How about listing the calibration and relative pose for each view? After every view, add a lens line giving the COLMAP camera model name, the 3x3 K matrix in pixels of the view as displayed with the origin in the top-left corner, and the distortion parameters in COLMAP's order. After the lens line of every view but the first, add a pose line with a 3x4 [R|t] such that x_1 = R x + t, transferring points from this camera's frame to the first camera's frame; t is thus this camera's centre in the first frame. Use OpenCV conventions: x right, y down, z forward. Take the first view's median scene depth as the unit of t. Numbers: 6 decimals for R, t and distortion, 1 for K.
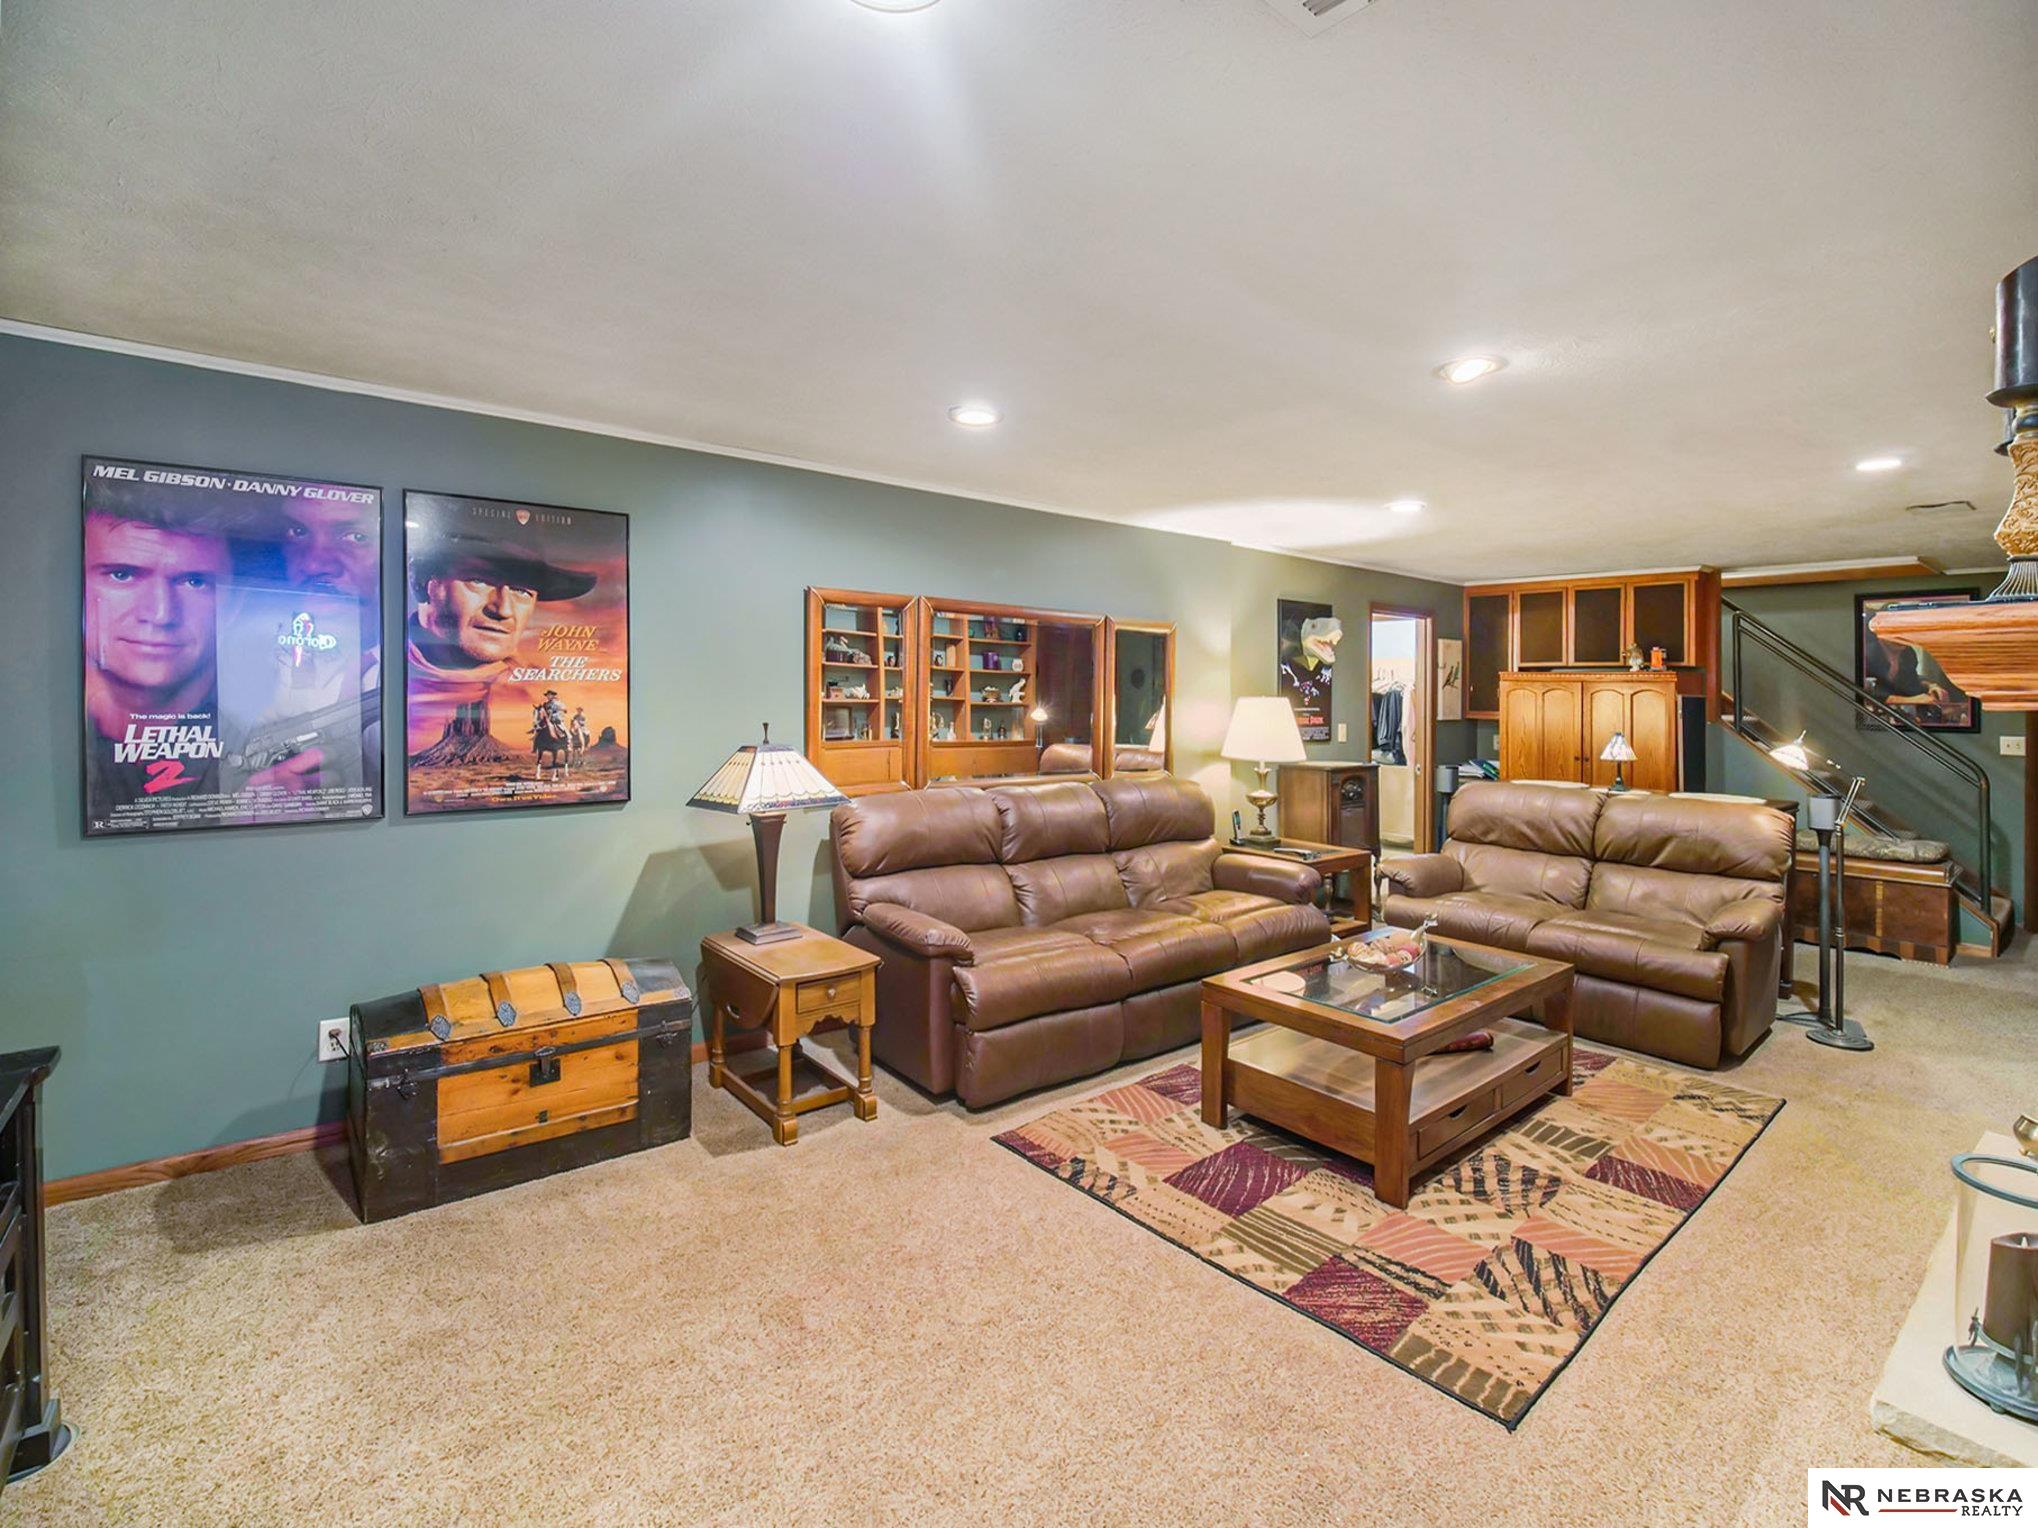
lens RADIAL K [[948.8, 0, 987.8], [0, 948.8, 698.2], [0, 0, 1]] dist [-0.016394, -0.000390]
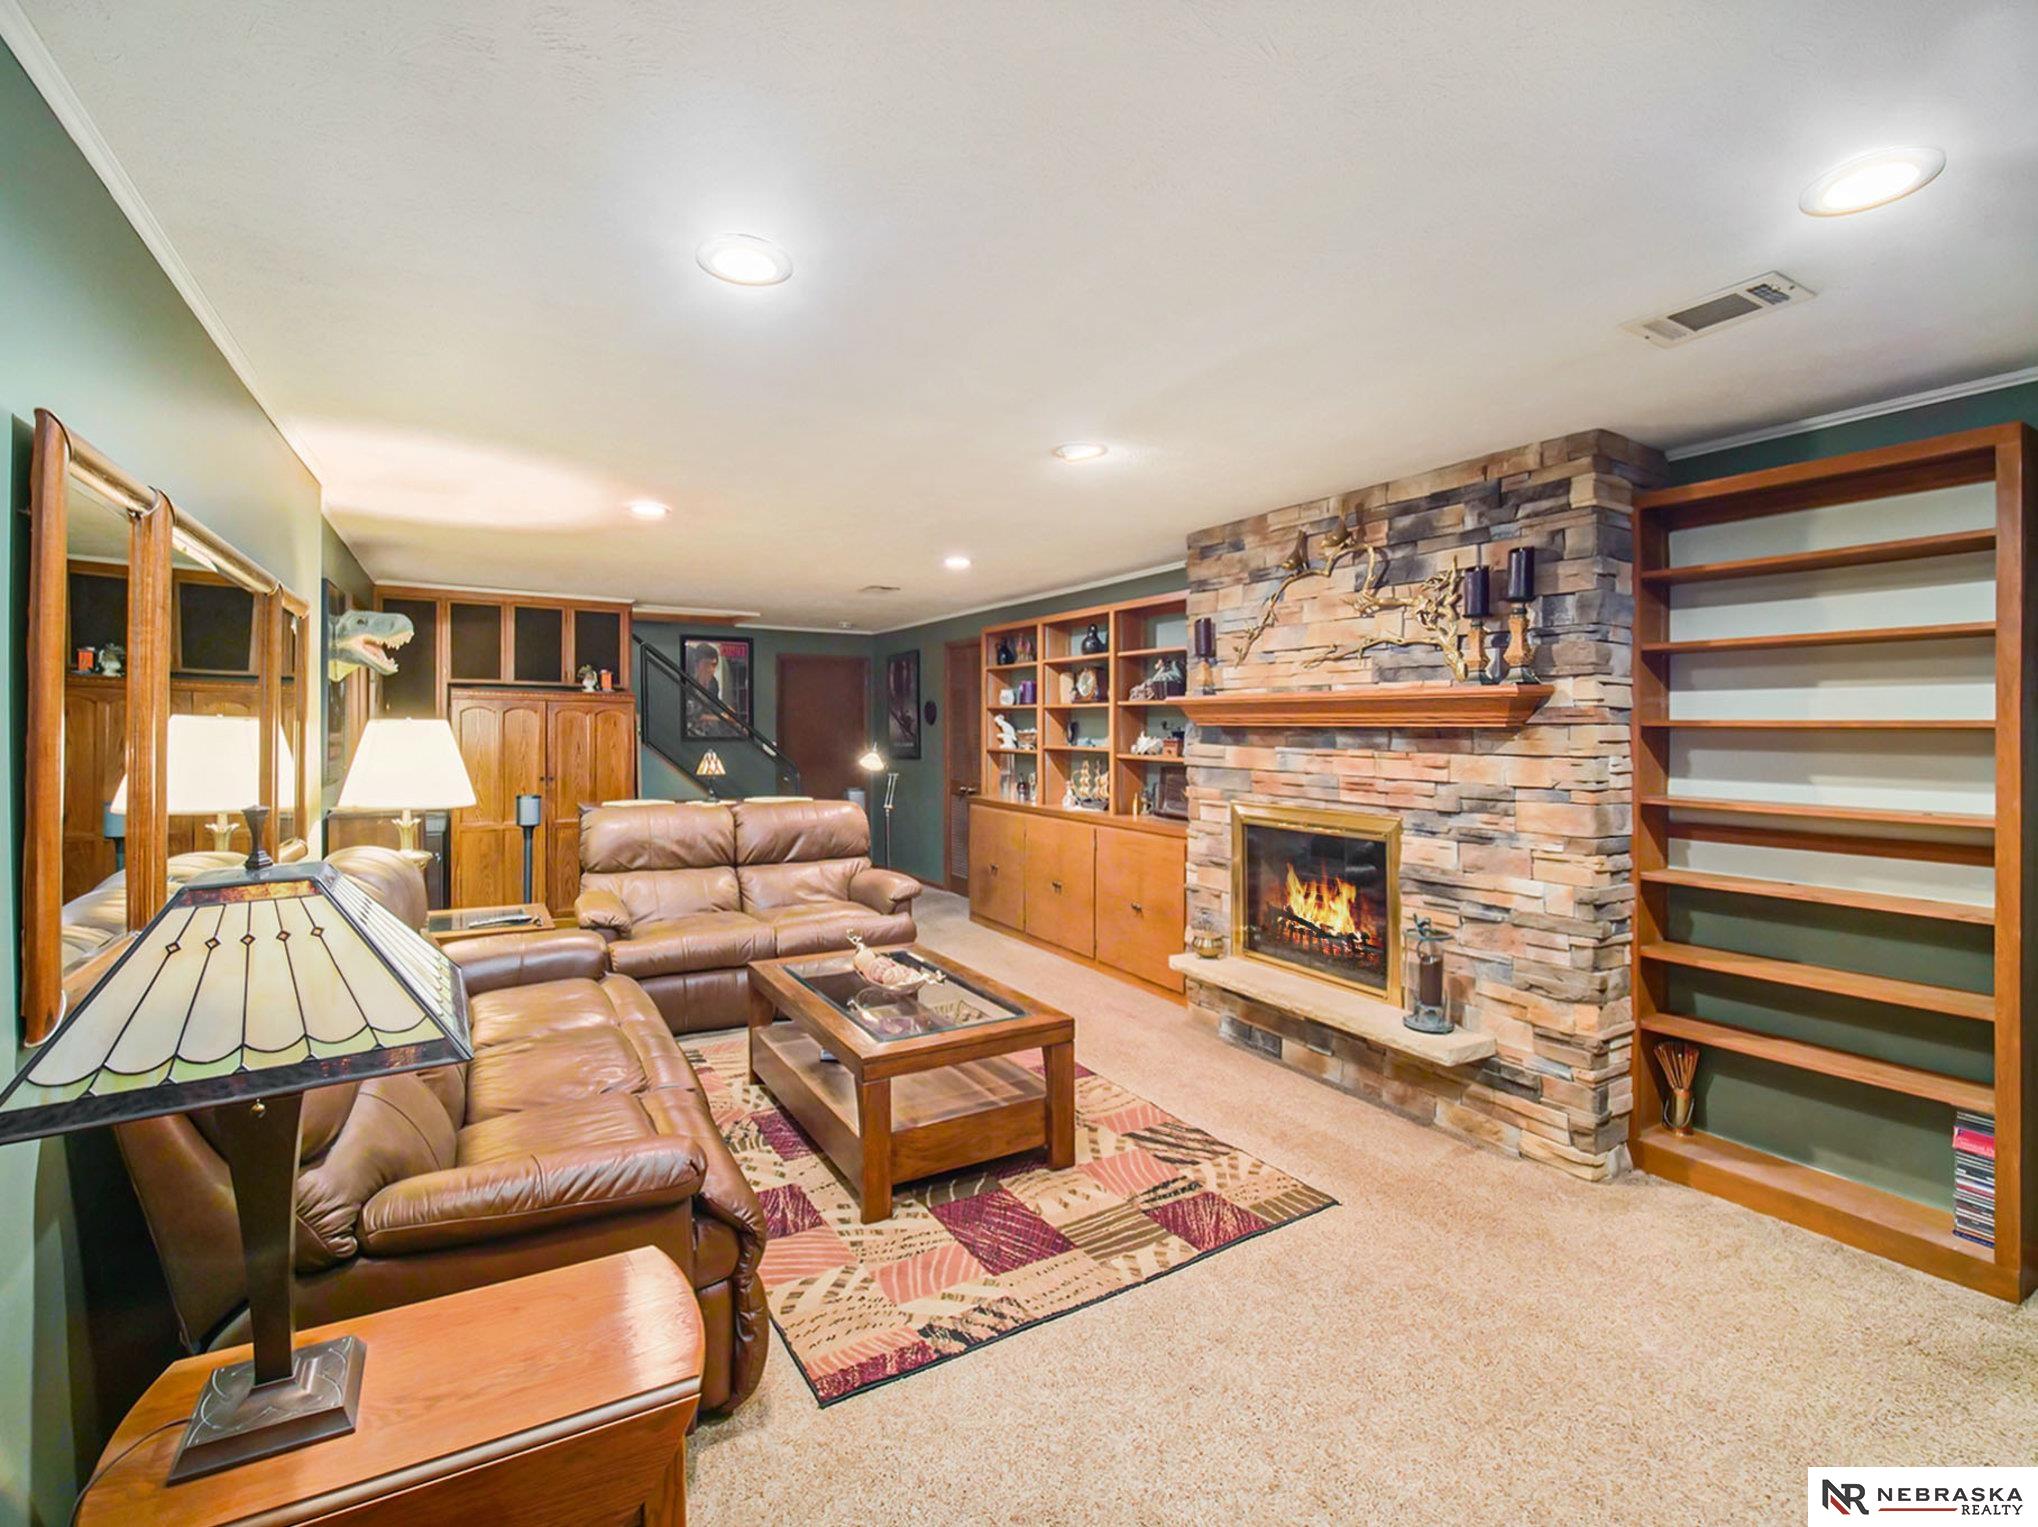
lens RADIAL K [[945.8, 0, 1031.0], [0, 945.8, 730.7], [0, 0, 1]] dist [-0.010996, -0.000644]
pose [[0.134049, -0.019447, 0.990784, -0.652317], [-0.001332, 0.999803, 0.019804, -0.014332], [-0.990974, -0.003975, 0.133997, 0.826624]]
